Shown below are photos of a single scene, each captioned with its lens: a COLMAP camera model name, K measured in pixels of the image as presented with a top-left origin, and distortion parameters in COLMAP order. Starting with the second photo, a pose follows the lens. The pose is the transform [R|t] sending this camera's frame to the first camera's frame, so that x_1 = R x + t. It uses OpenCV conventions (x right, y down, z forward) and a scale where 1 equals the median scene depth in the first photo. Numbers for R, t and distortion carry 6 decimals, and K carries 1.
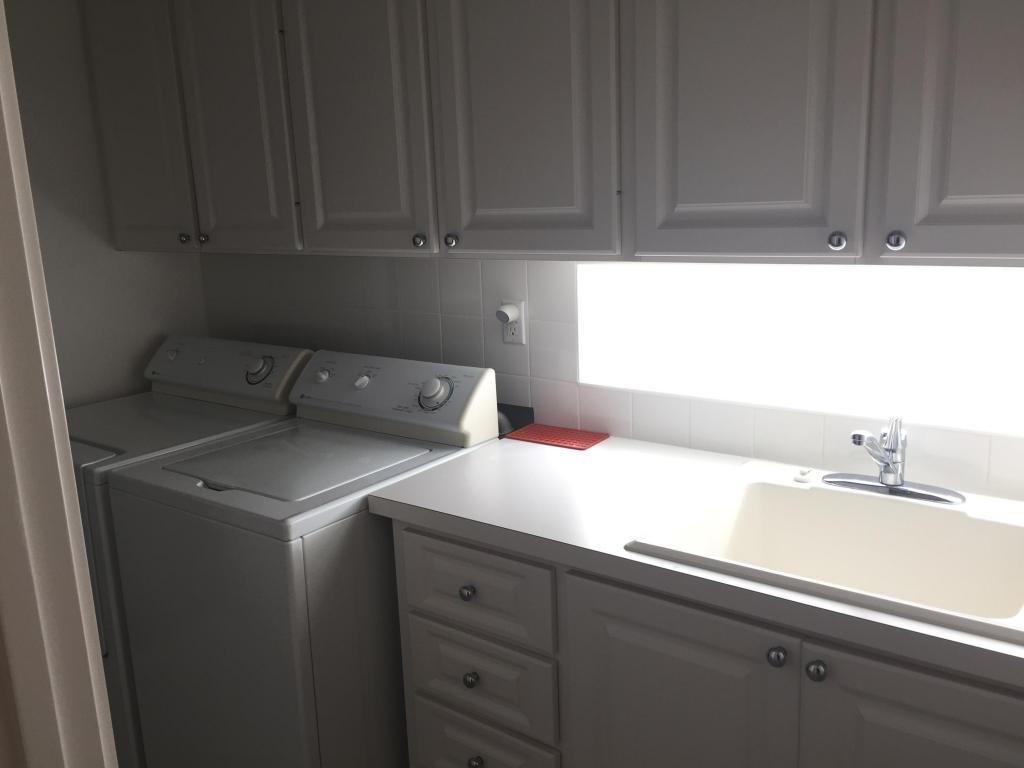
lens RADIAL K [[875.8, 0, 516.5], [0, 875.8, 385.4], [0, 0, 1]] dist [0.074428, -0.112263]
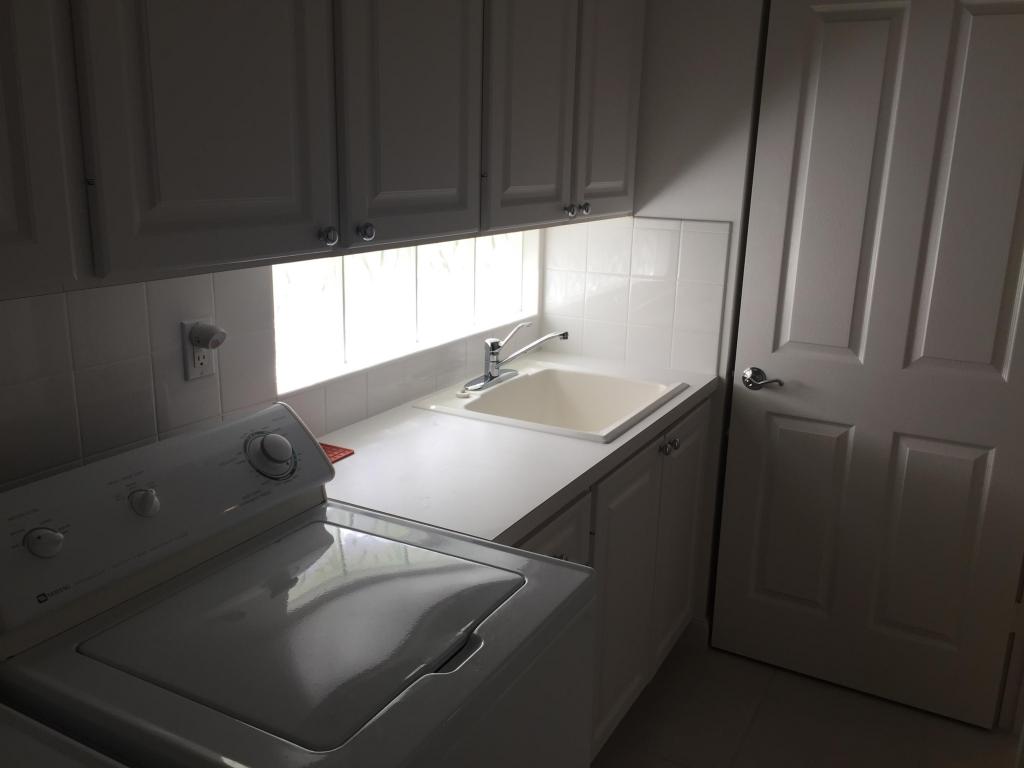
lens RADIAL K [[875.8, 0, 516.5], [0, 875.8, 385.4], [0, 0, 1]] dist [0.074428, -0.112263]
pose [[-0.142479, -0.224359, 0.964035, -0.830563], [0.194983, 0.948524, 0.249567, -0.192678], [-0.970403, 0.223528, -0.091398, 0.907981]]
